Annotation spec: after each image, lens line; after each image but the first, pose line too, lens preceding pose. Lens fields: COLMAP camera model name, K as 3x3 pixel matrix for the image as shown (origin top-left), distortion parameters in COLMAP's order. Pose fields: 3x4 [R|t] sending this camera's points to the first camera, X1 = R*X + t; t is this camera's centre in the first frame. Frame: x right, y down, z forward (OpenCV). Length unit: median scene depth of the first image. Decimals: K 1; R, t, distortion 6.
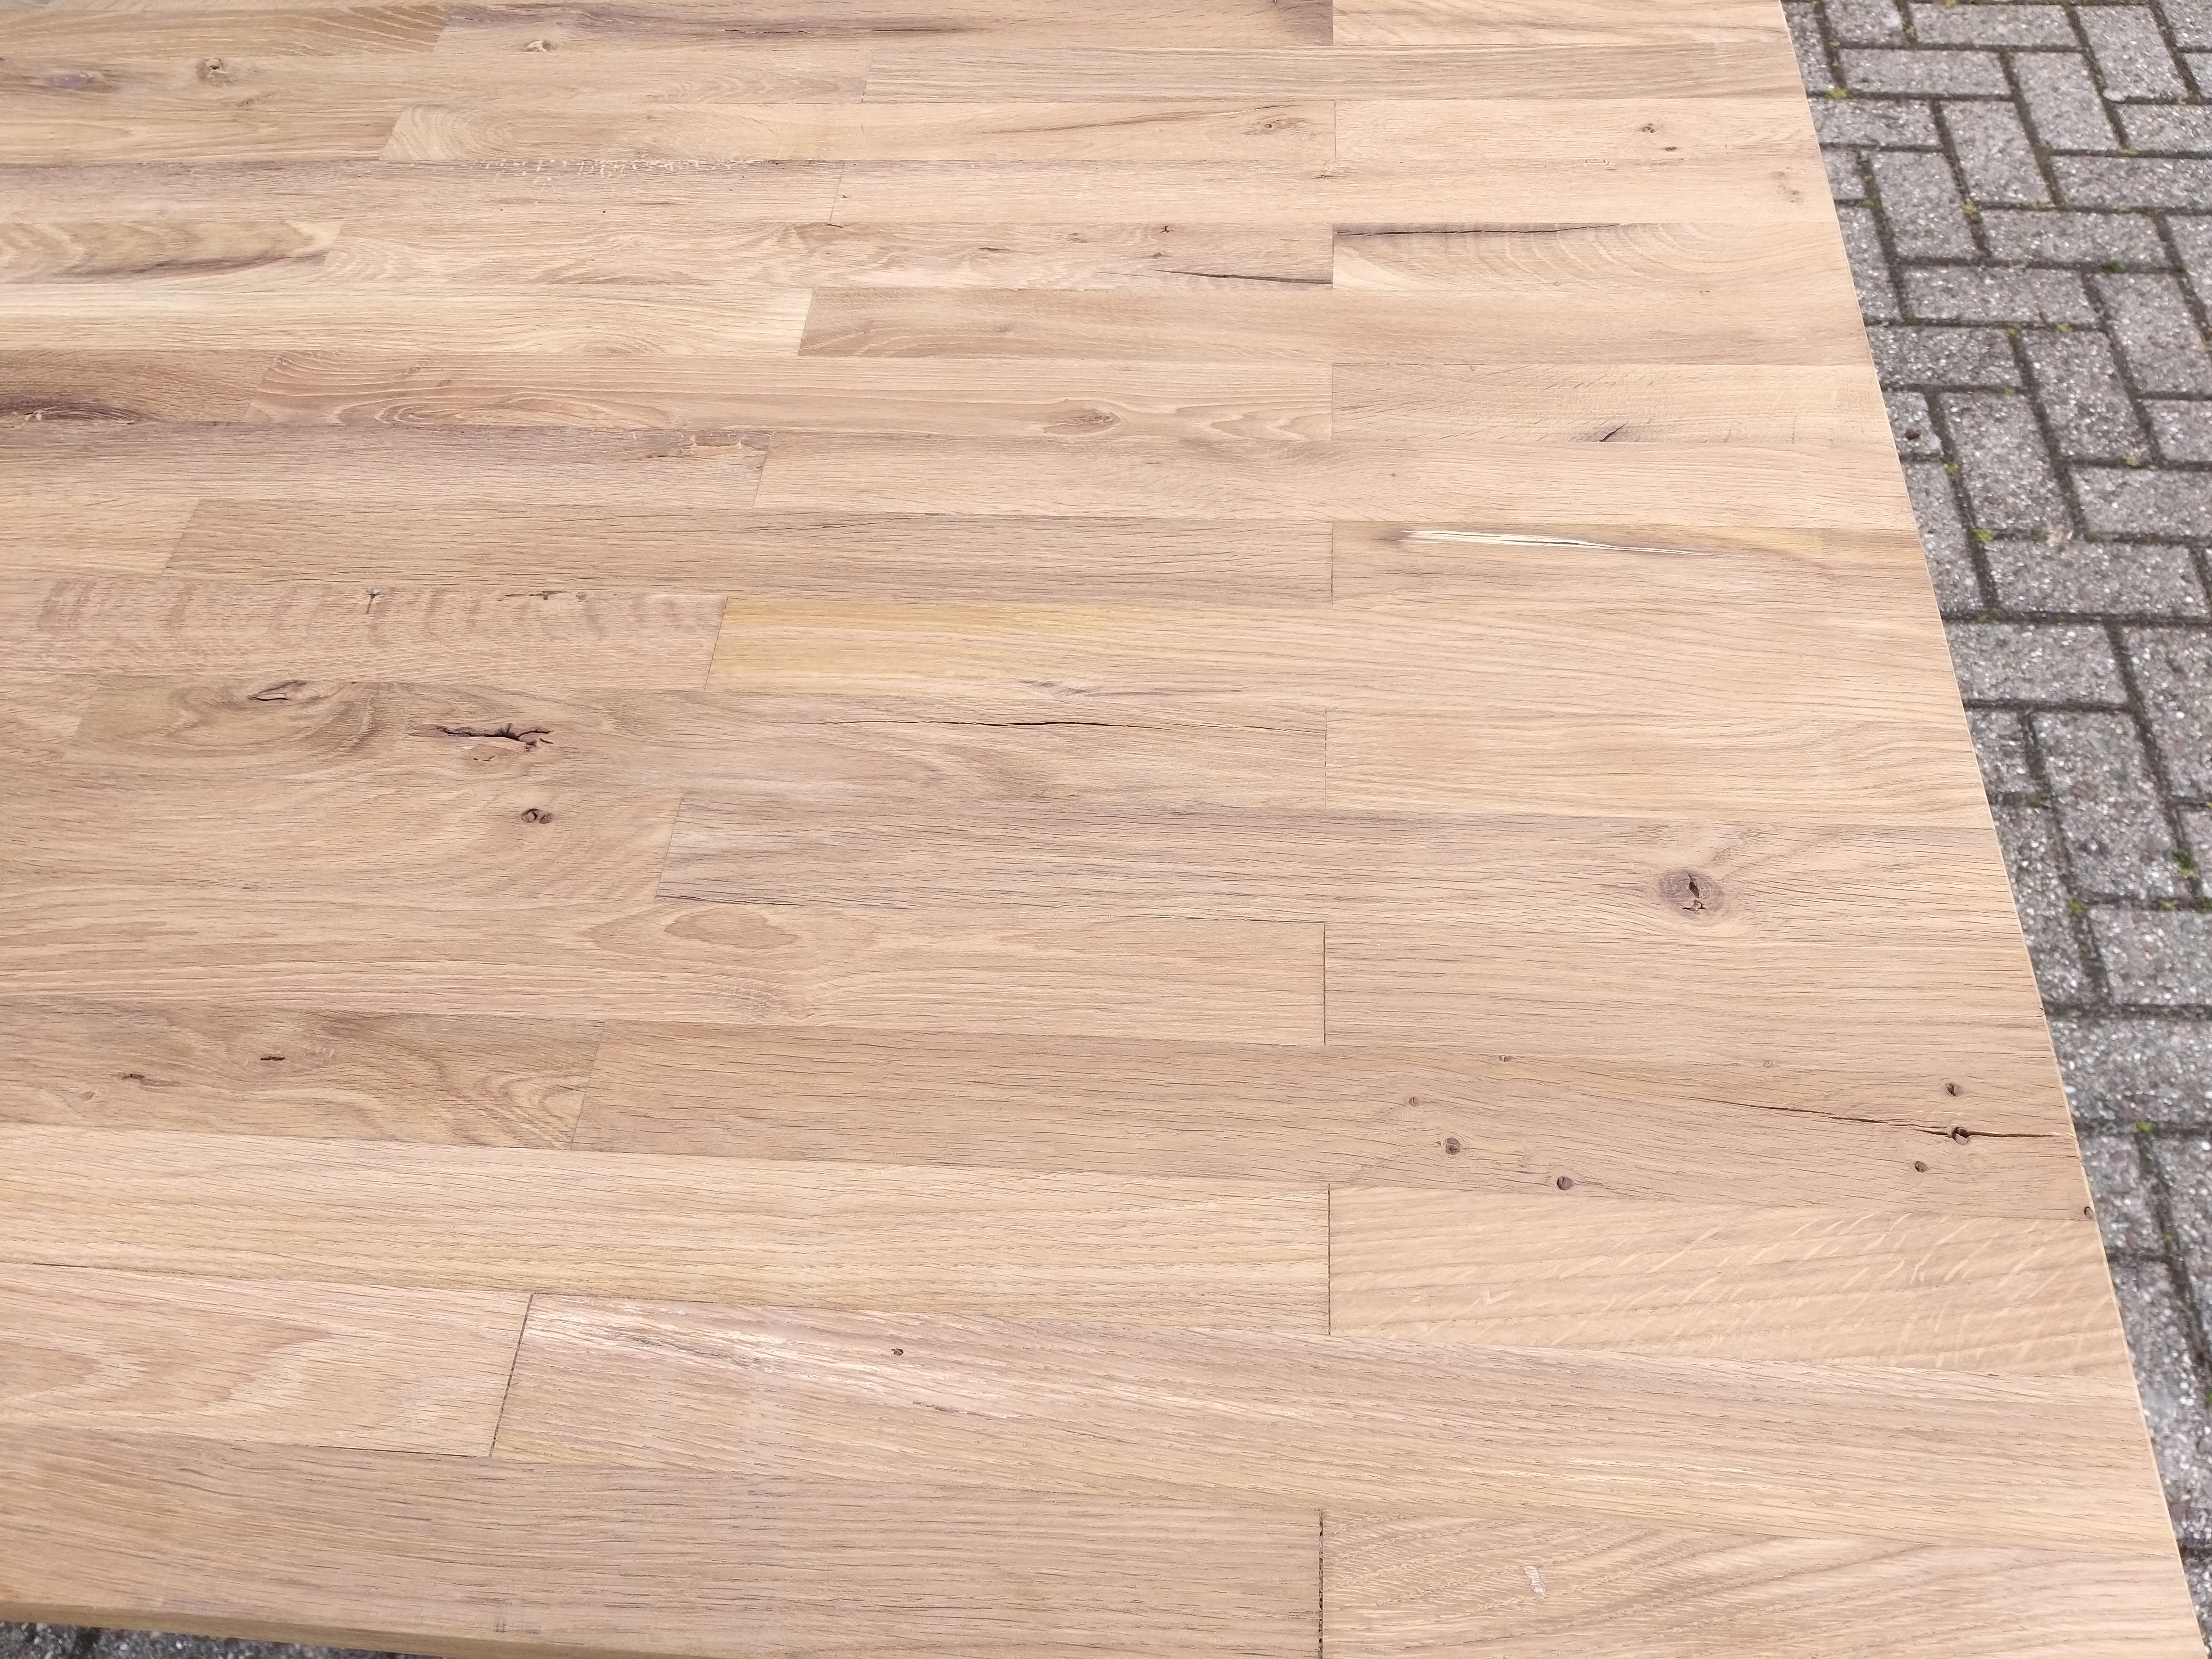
lens RADIAL K [[1744.5, 0, 1129.8], [0, 1744.5, 819.0], [0, 0, 1]] dist [0.079439, -0.159858]
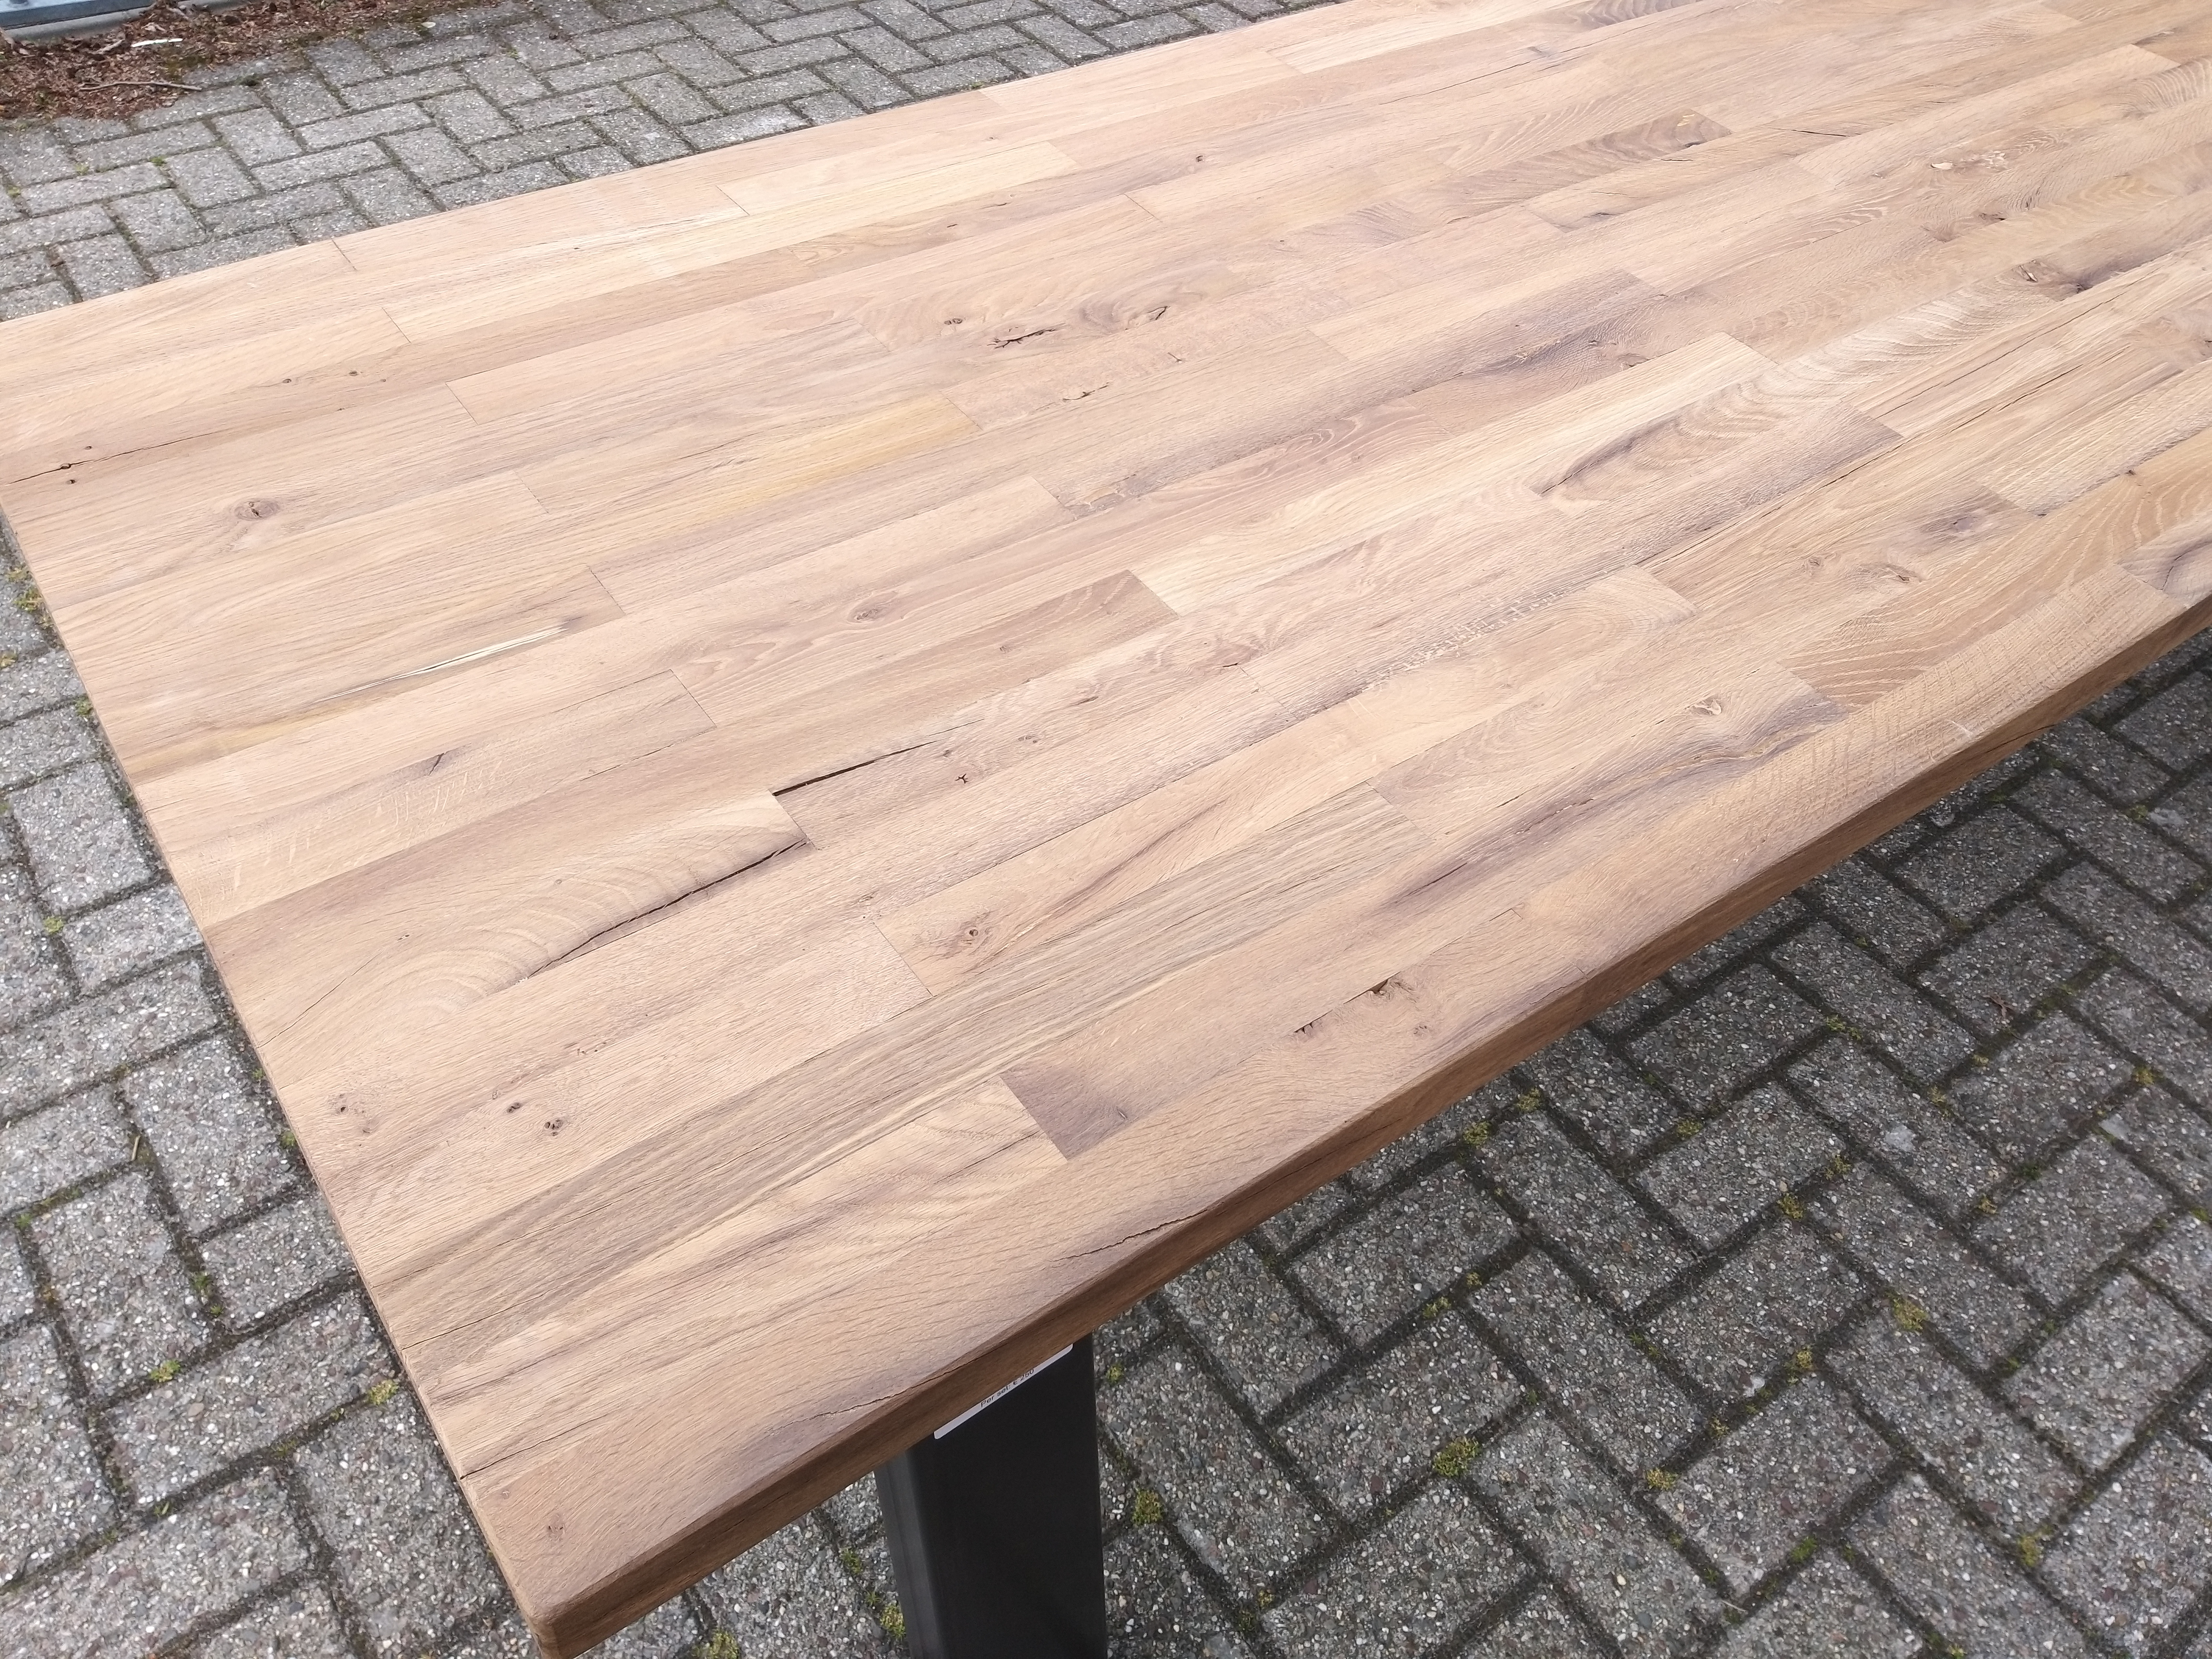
lens RADIAL K [[1752.1, 0, 1122.0], [0, 1752.1, 823.7], [0, 0, 1]] dist [0.051793, -0.107246]
pose [[-0.768343, 0.452741, -0.452410, 0.493706], [-0.542547, -0.085725, 0.835640, -1.462520], [0.339545, 0.887512, 0.311500, 0.908994]]
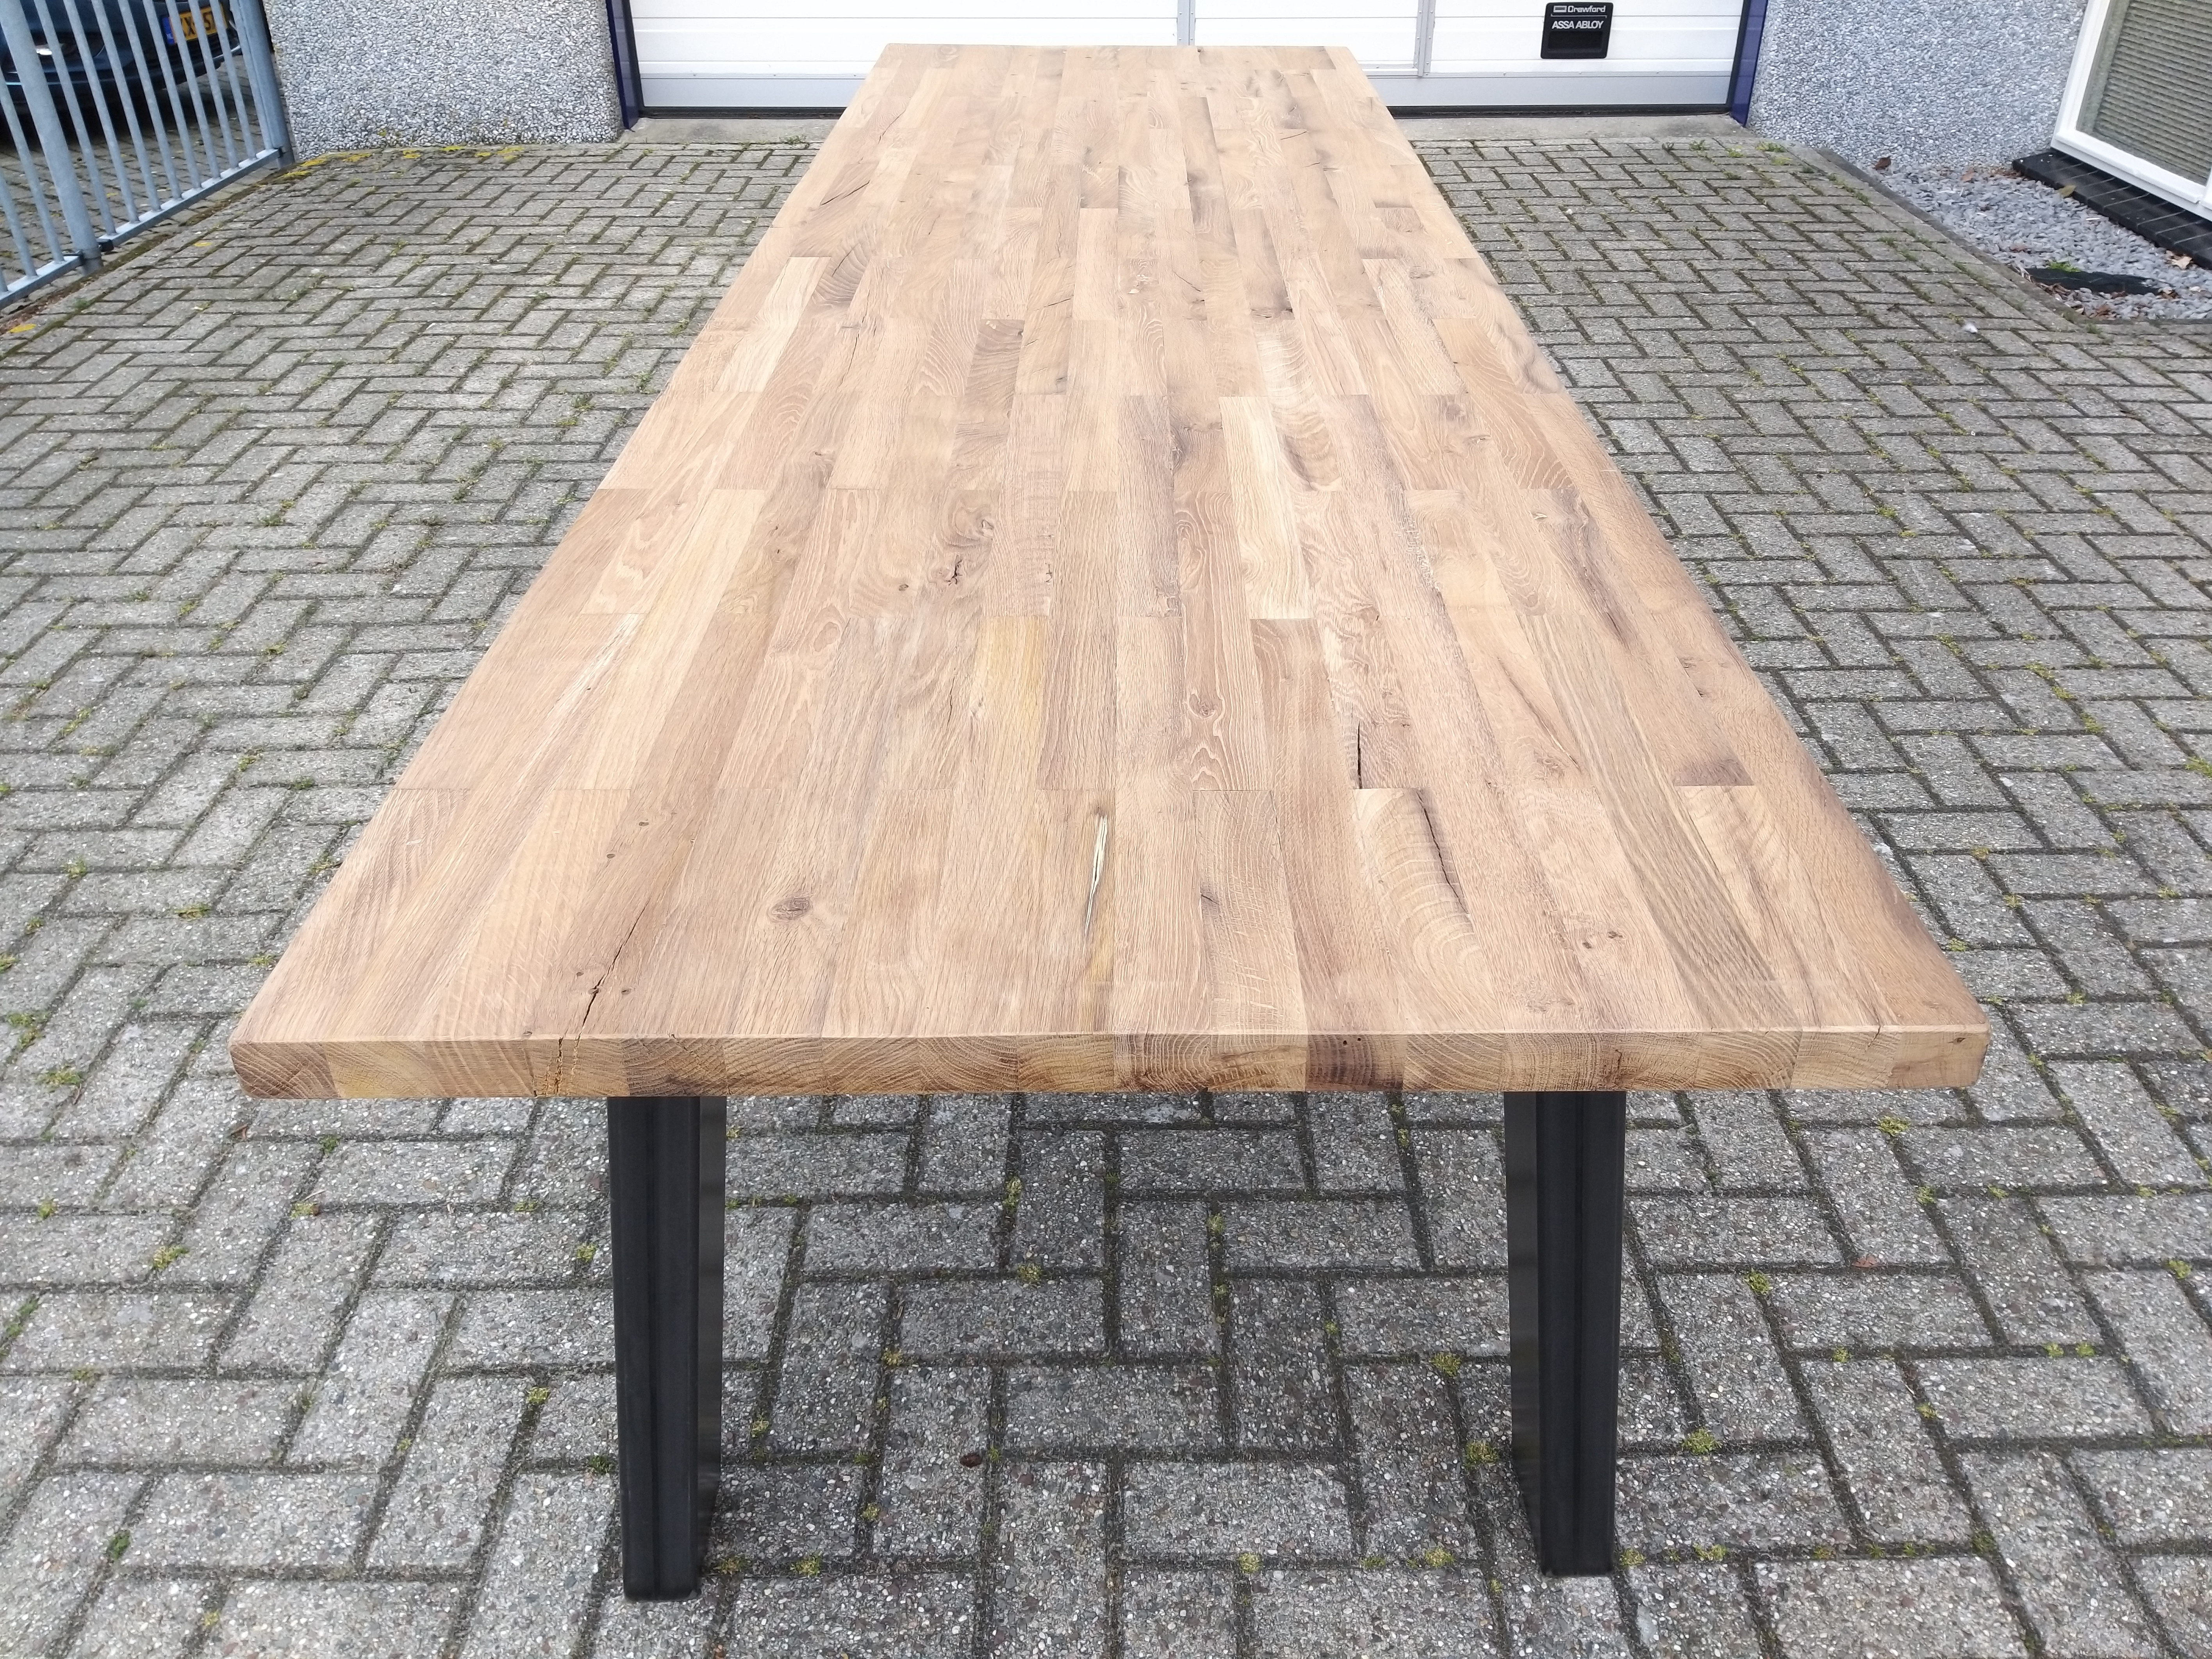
lens RADIAL K [[1744.5, 0, 1129.8], [0, 1744.5, 819.0], [0, 0, 1]] dist [0.079439, -0.159858]
pose [[0.070360, 0.570100, -0.818557, 1.411715], [-0.817658, 0.503002, 0.280043, -0.613043], [0.571388, 0.649596, 0.501538, 0.294856]]
